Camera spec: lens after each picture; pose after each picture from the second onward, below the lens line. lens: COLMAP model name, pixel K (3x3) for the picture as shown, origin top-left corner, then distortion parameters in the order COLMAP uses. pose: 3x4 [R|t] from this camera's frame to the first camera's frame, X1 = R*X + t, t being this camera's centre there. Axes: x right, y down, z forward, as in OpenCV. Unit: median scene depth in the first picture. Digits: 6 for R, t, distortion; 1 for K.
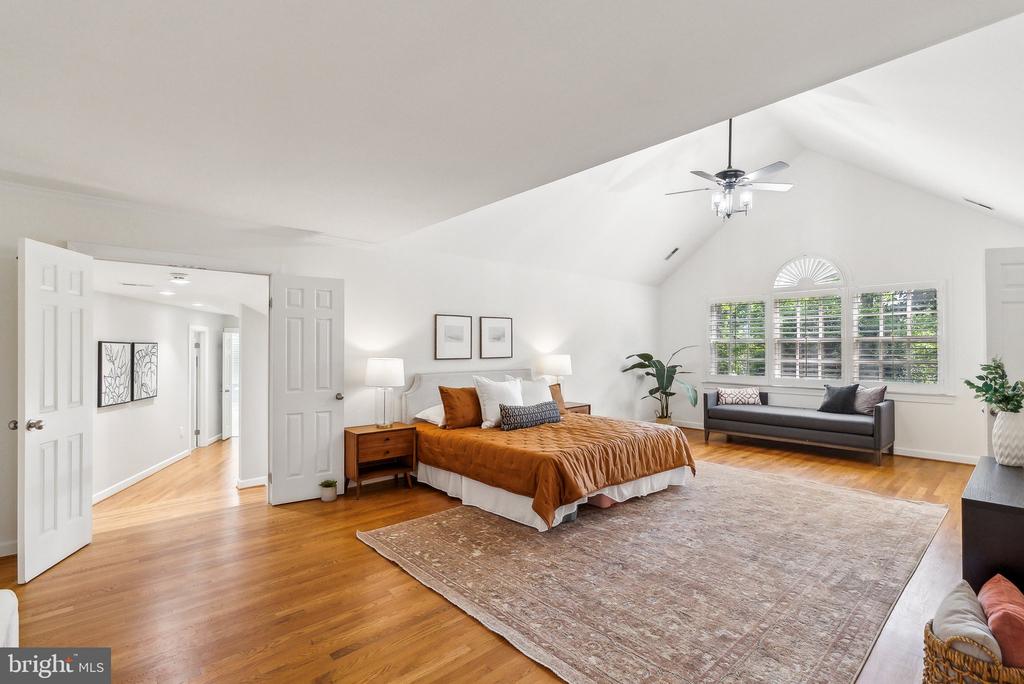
lens RADIAL K [[471.6, 0, 508.2], [0, 471.6, 346.7], [0, 0, 1]] dist [-0.009310, 0.003663]
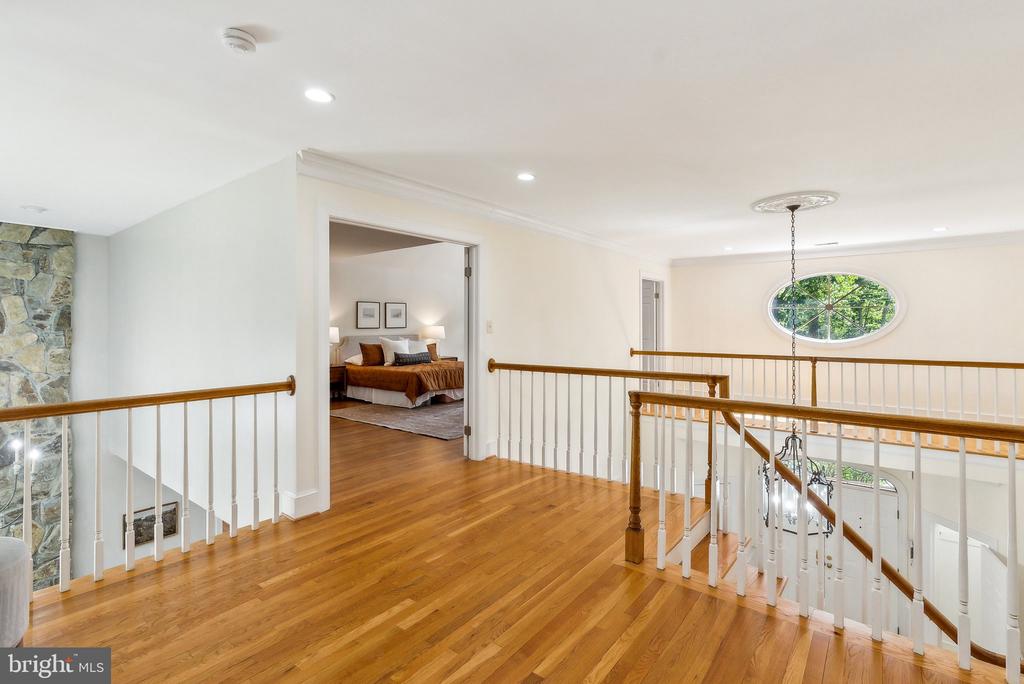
lens RADIAL K [[471.6, 0, 502.3], [0, 471.6, 322.2], [0, 0, 1]] dist [-0.009310, 0.003663]
pose [[0.987817, -0.000505, 0.155622, 0.106392], [0.001111, 0.999992, -0.003813, 0.013300], [-0.155619, 0.003939, 0.987809, -0.823743]]
